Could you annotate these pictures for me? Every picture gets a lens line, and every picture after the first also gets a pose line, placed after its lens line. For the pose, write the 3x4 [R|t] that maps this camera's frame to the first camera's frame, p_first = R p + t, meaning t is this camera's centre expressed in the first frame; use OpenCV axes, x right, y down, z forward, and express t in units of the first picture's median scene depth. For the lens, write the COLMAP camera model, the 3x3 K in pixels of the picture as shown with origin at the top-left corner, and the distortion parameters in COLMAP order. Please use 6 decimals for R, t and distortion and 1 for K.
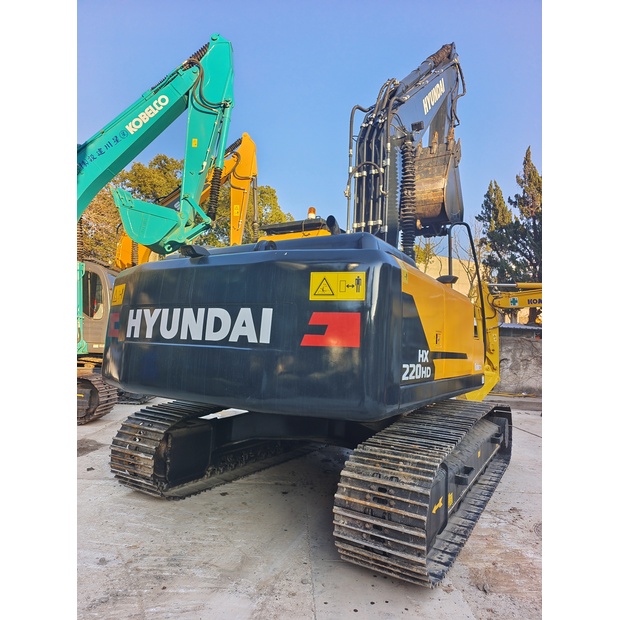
lens RADIAL K [[411.9, 0, 314.5], [0, 411.9, 310.9], [0, 0, 1]] dist [0.023567, -0.005634]
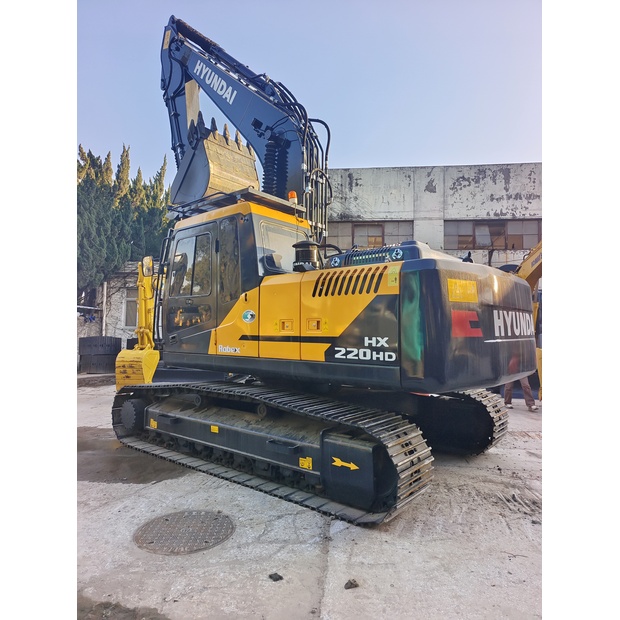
lens RADIAL K [[411.9, 0, 314.5], [0, 411.9, 310.9], [0, 0, 1]] dist [0.023567, -0.005634]
pose [[-0.120181, -0.103554, -0.987336, 1.249100], [0.077981, 0.990487, -0.113376, 0.119936], [0.989685, -0.090619, -0.110962, 0.814980]]
